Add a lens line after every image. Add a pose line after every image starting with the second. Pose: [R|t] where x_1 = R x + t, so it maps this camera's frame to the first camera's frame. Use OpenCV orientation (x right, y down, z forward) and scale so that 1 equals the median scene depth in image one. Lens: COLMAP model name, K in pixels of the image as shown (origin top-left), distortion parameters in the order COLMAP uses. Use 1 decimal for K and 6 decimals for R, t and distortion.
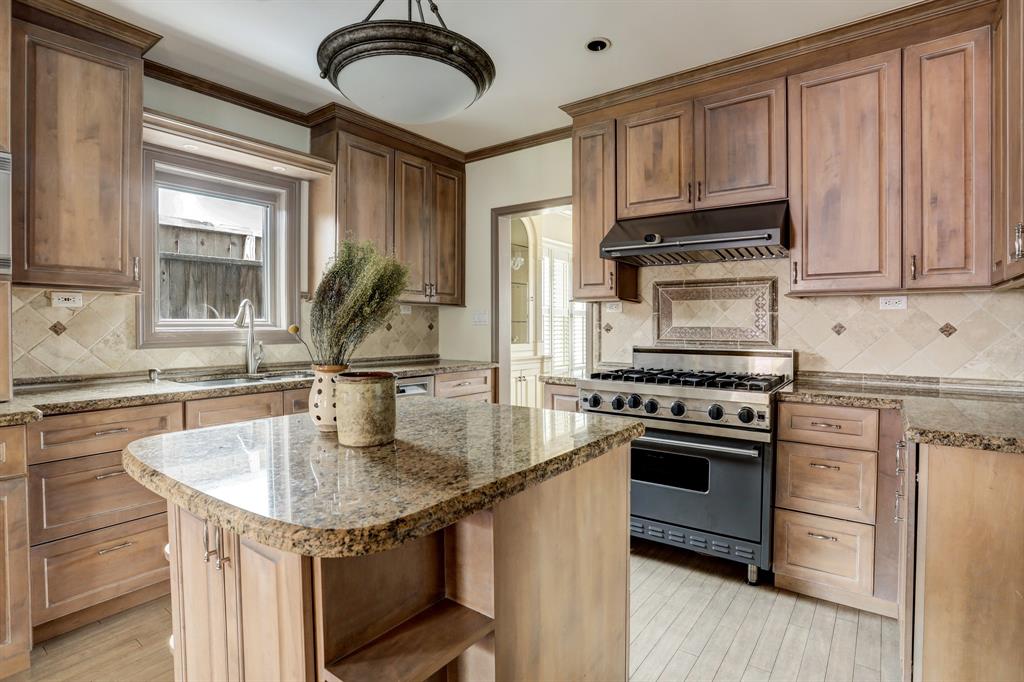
lens RADIAL K [[515.2, 0, 512.0], [0, 515.2, 329.0], [0, 0, 1]] dist [-0.079570, 0.039172]
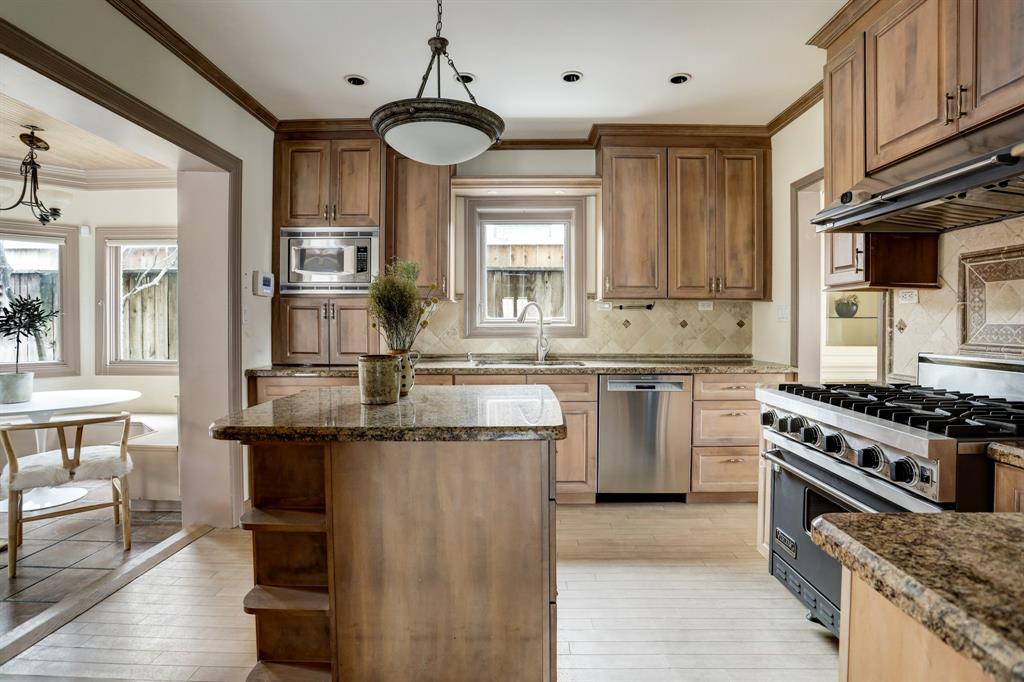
lens RADIAL K [[515.2, 0, 512.0], [0, 515.2, 329.0], [0, 0, 1]] dist [-0.079570, 0.039172]
pose [[0.585359, 0.009507, -0.810719, 0.487397], [-0.005126, 0.999955, 0.008025, -0.000757], [0.810758, -0.000542, 0.585381, 0.197587]]
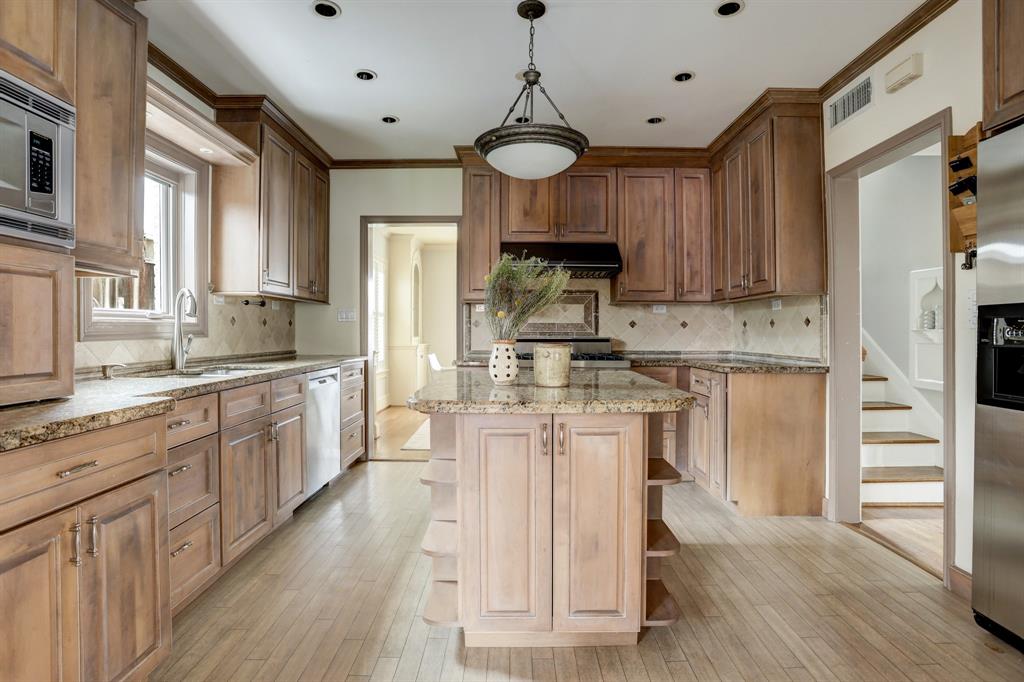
lens RADIAL K [[515.2, 0, 512.0], [0, 515.2, 329.0], [0, 0, 1]] dist [-0.079570, 0.039172]
pose [[0.798339, 0.002572, 0.602203, -0.590599], [0.002942, 0.999962, -0.008171, 0.024715], [-0.602202, 0.008295, 0.798301, -0.088892]]
